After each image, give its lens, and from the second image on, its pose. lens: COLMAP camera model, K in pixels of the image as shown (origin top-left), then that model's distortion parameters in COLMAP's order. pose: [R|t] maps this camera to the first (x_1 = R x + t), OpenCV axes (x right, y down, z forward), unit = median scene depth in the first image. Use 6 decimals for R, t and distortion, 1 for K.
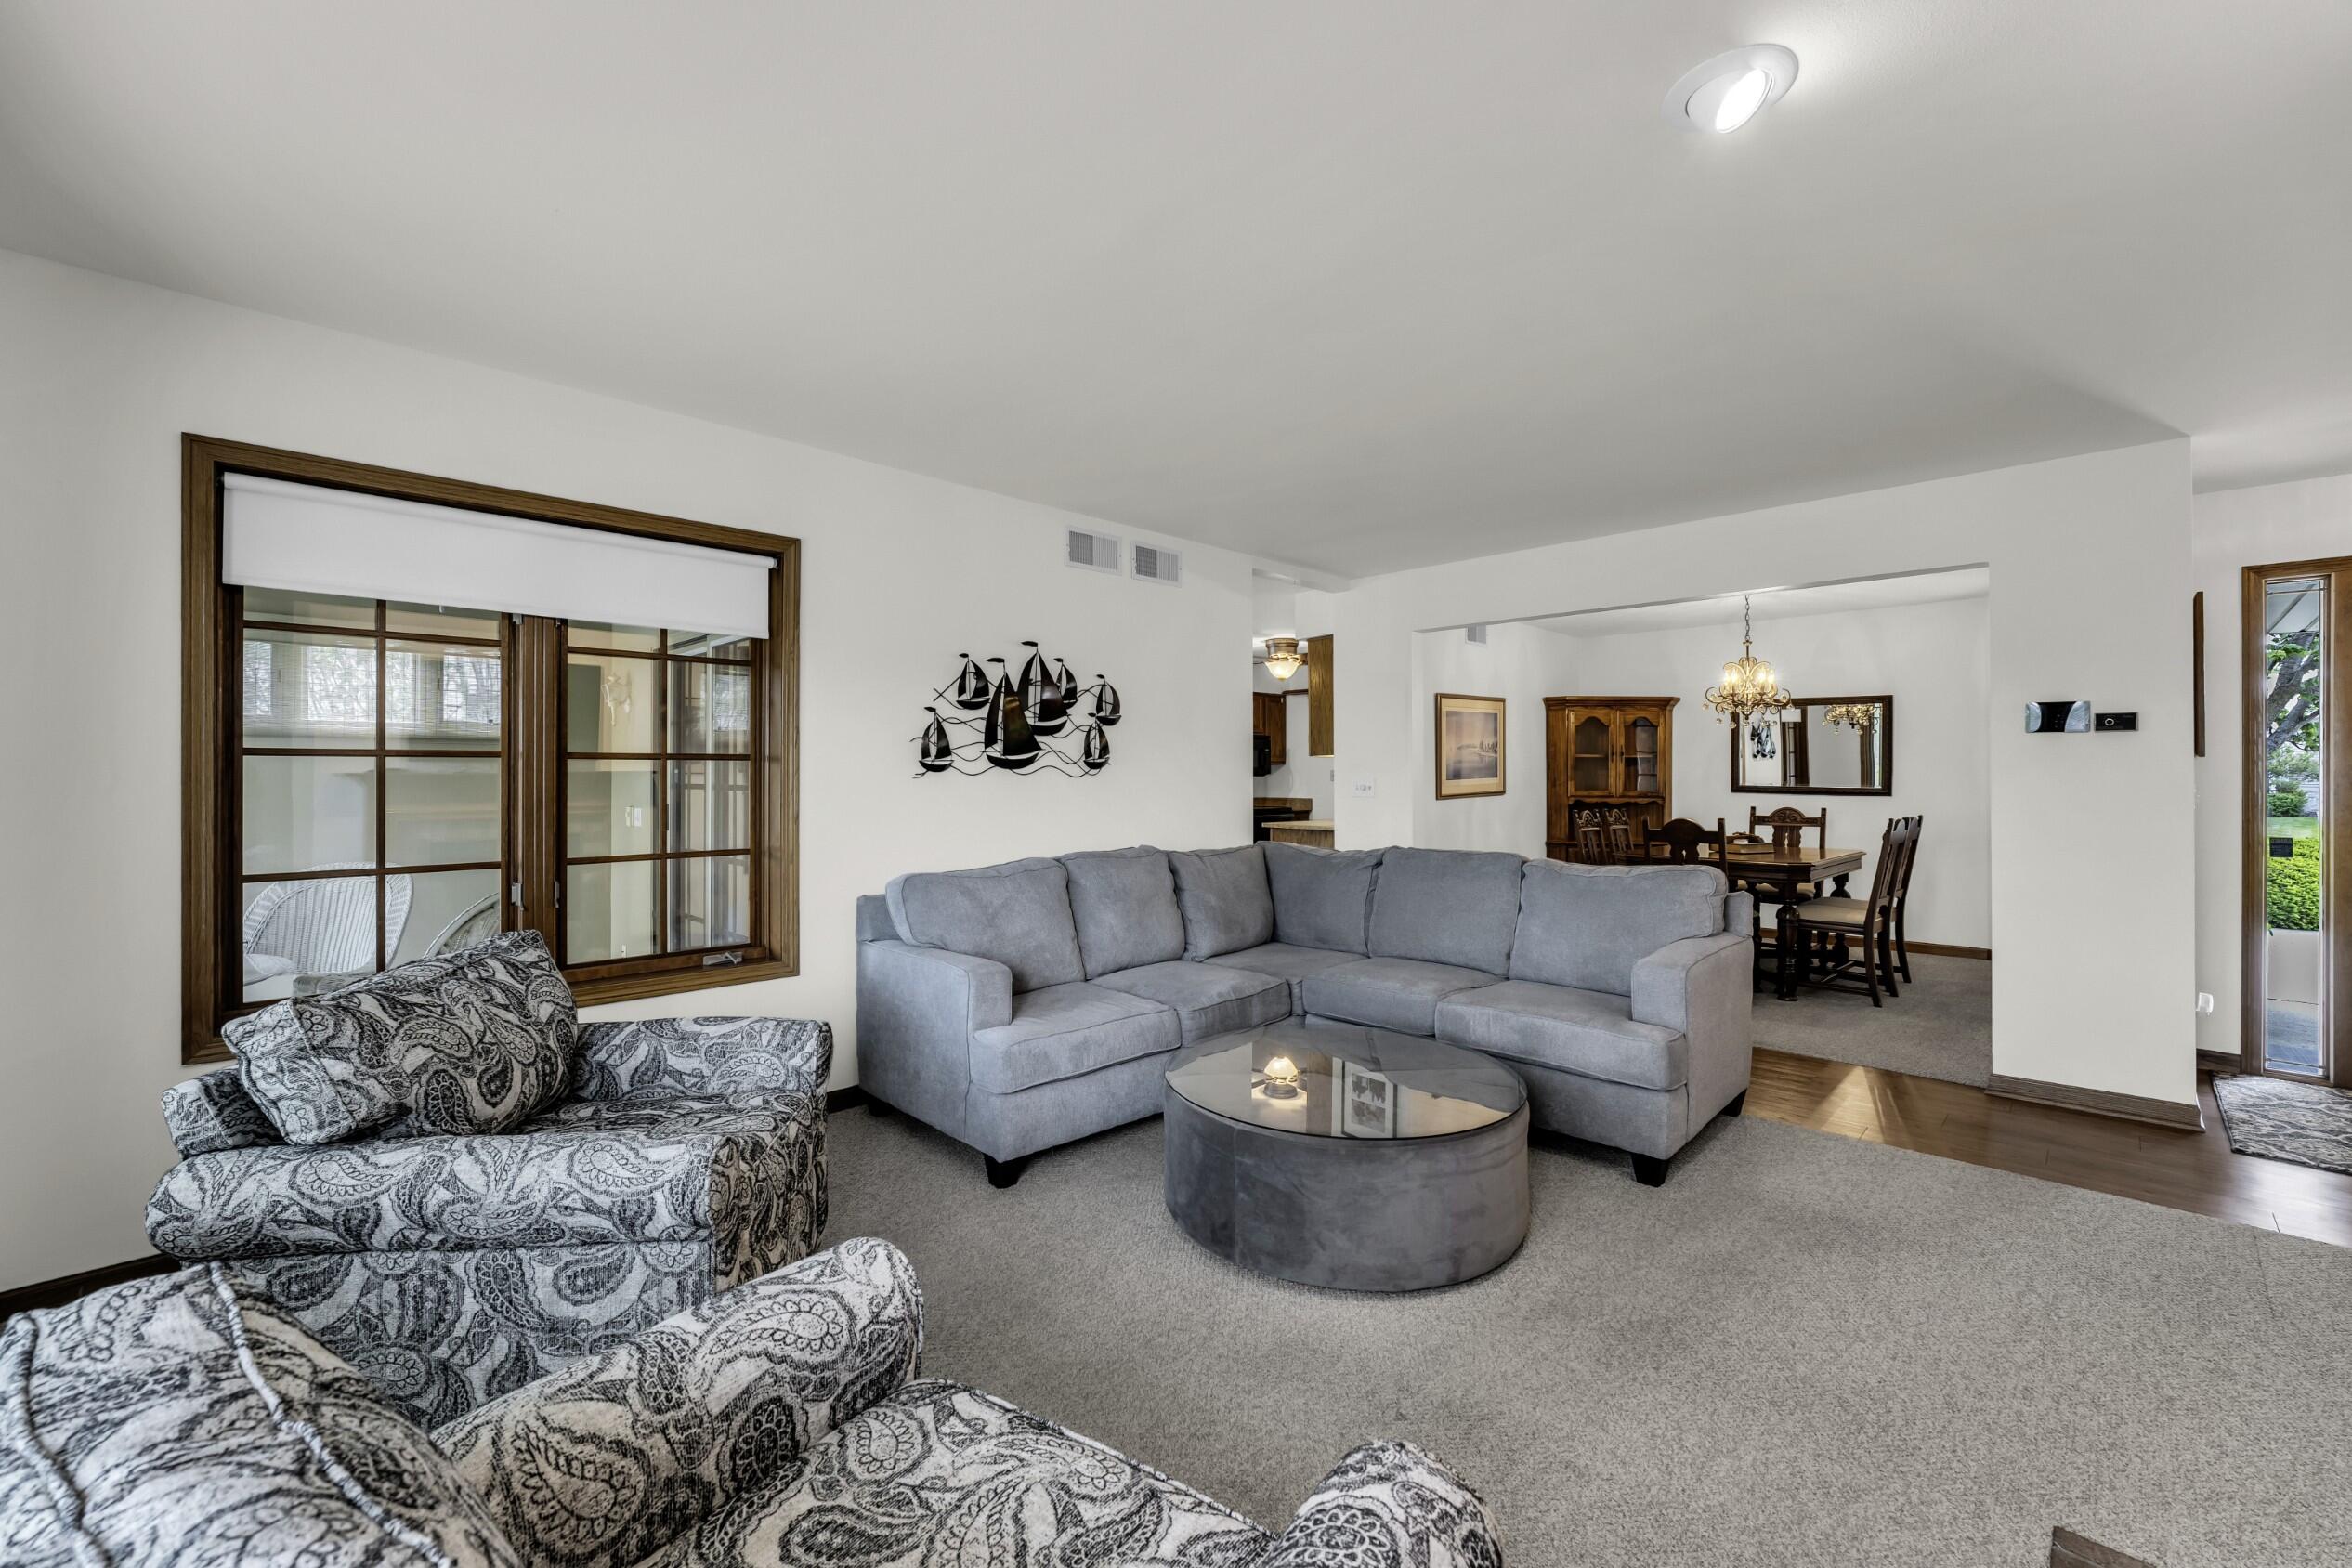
lens RADIAL K [[965.8, 0, 1146.4], [0, 965.8, 790.5], [0, 0, 1]] dist [-0.000264, -0.000048]
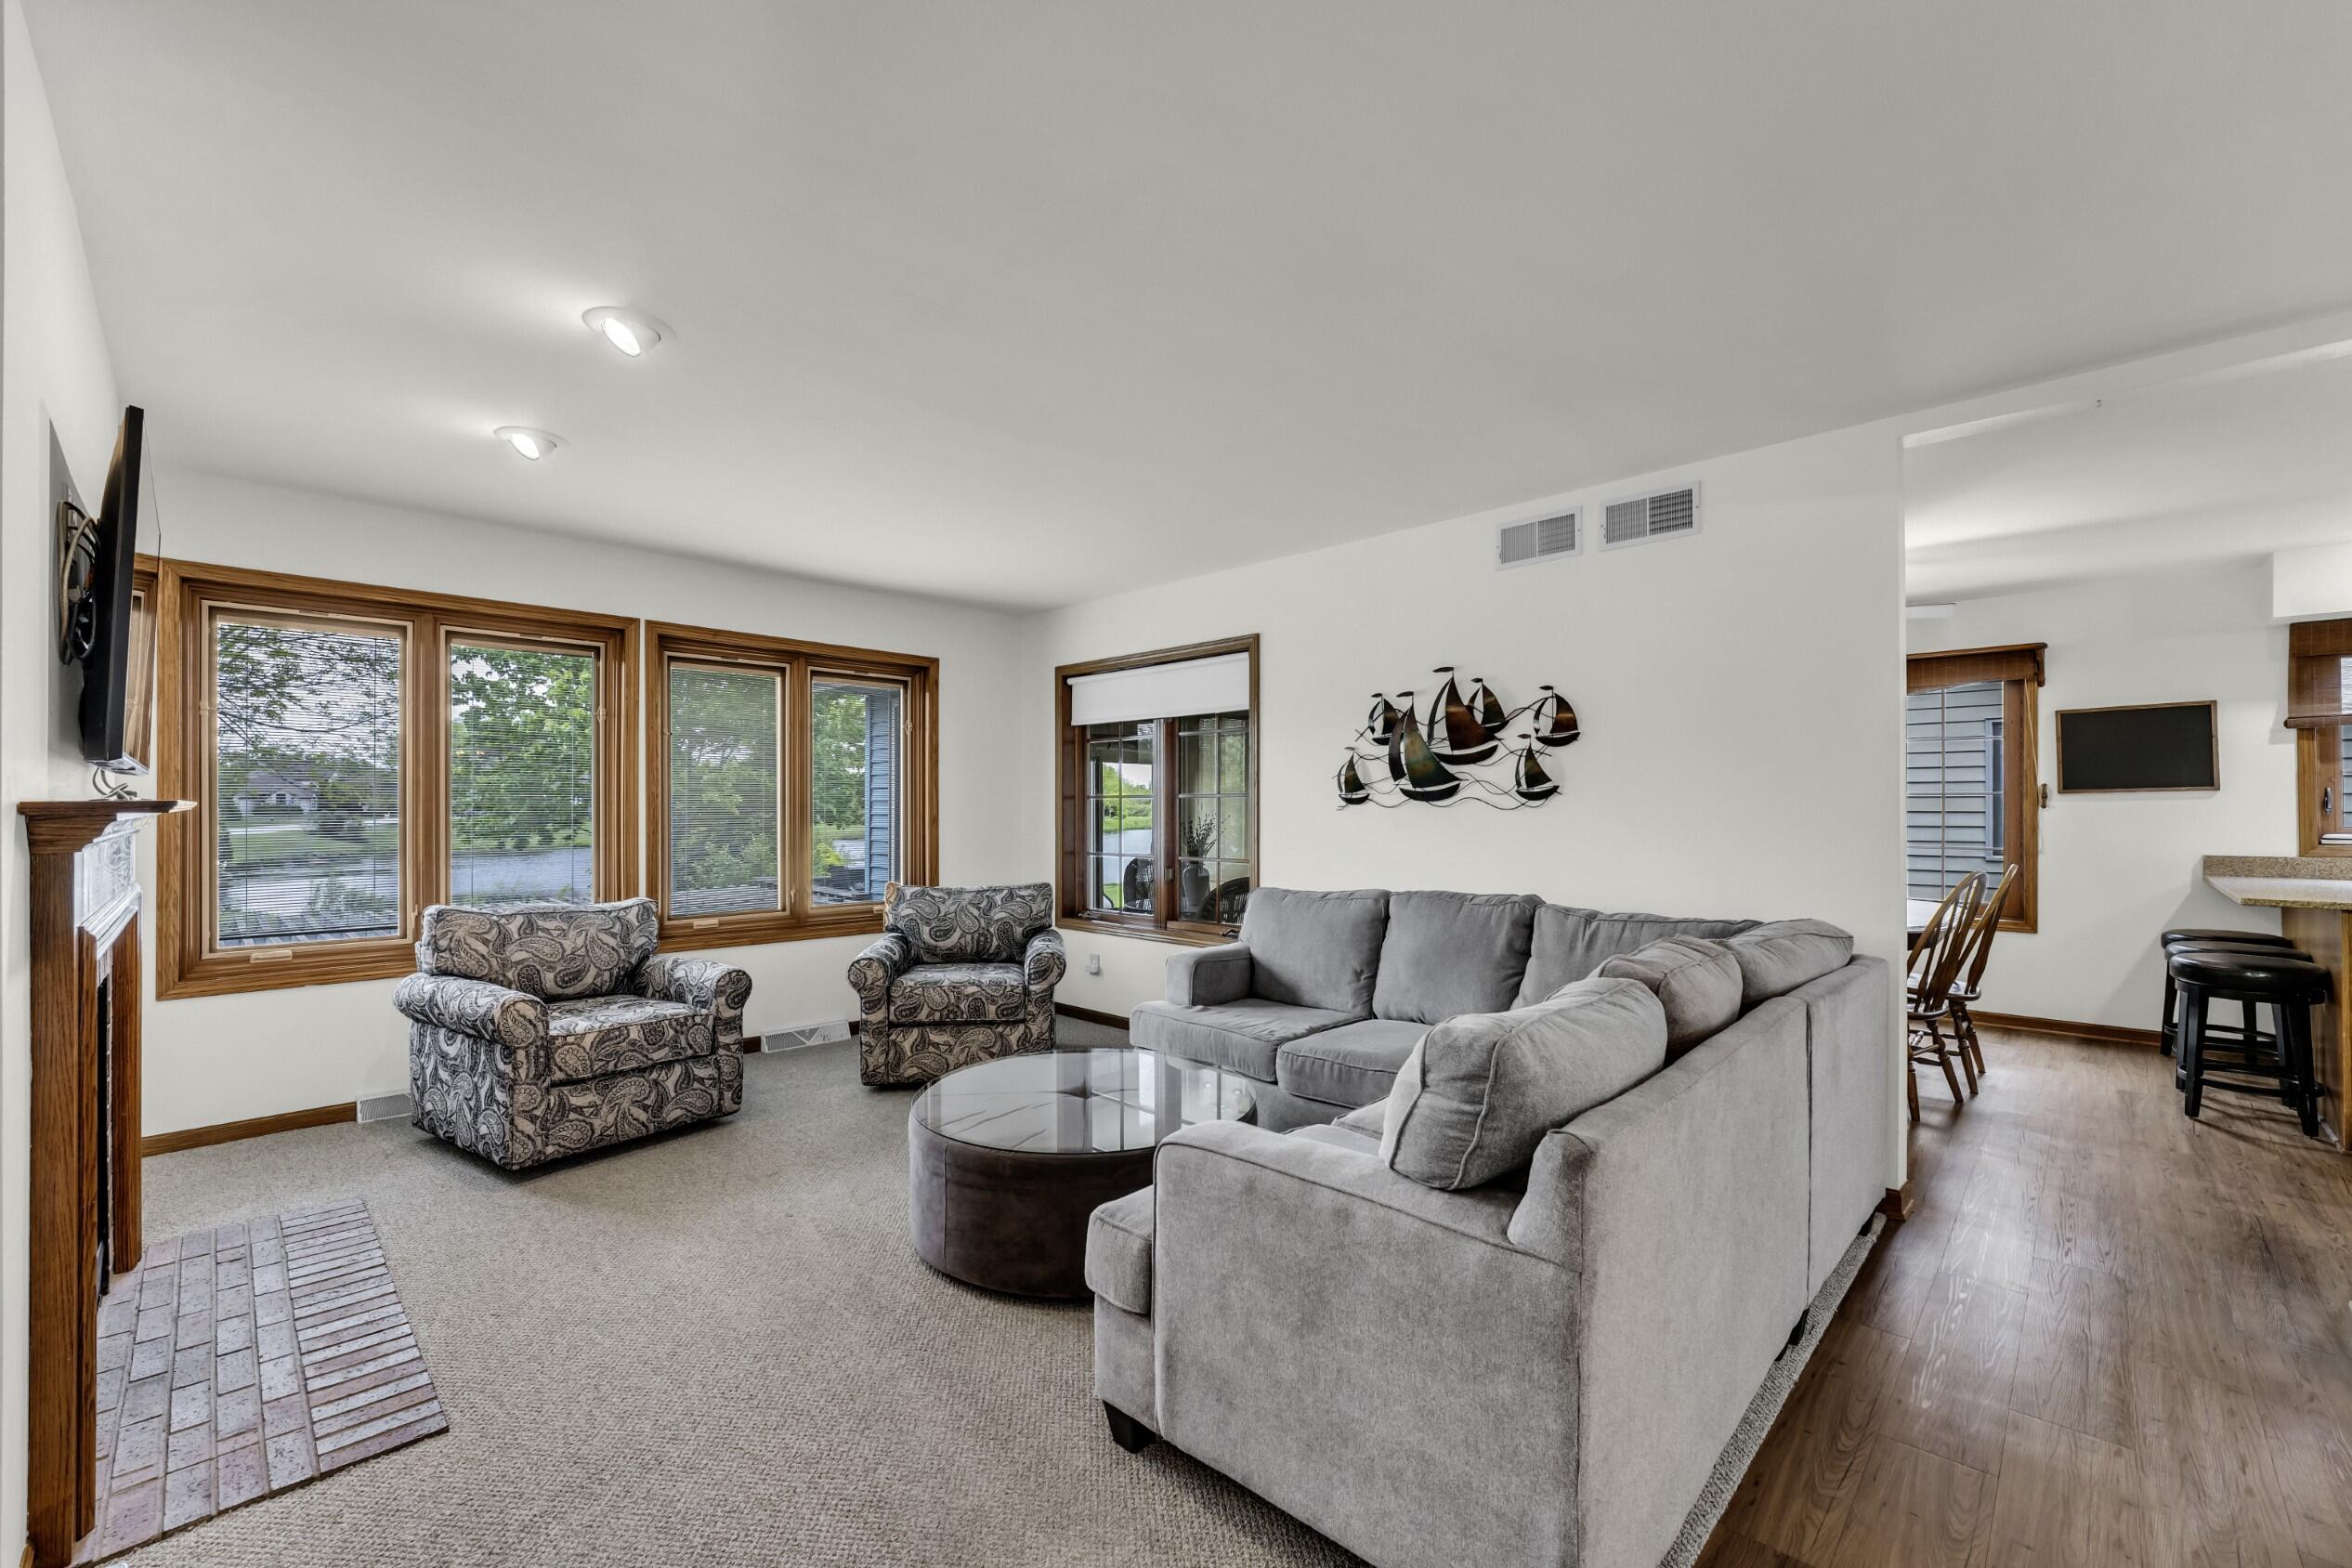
lens RADIAL K [[965.8, 0, 1146.4], [0, 965.8, 790.5], [0, 0, 1]] dist [-0.000264, -0.000048]
pose [[0.012818, -0.000223, -0.999918, 0.873006], [0.004081, 0.999992, -0.000171, -0.035288], [0.999910, -0.004079, 0.012819, 0.725751]]
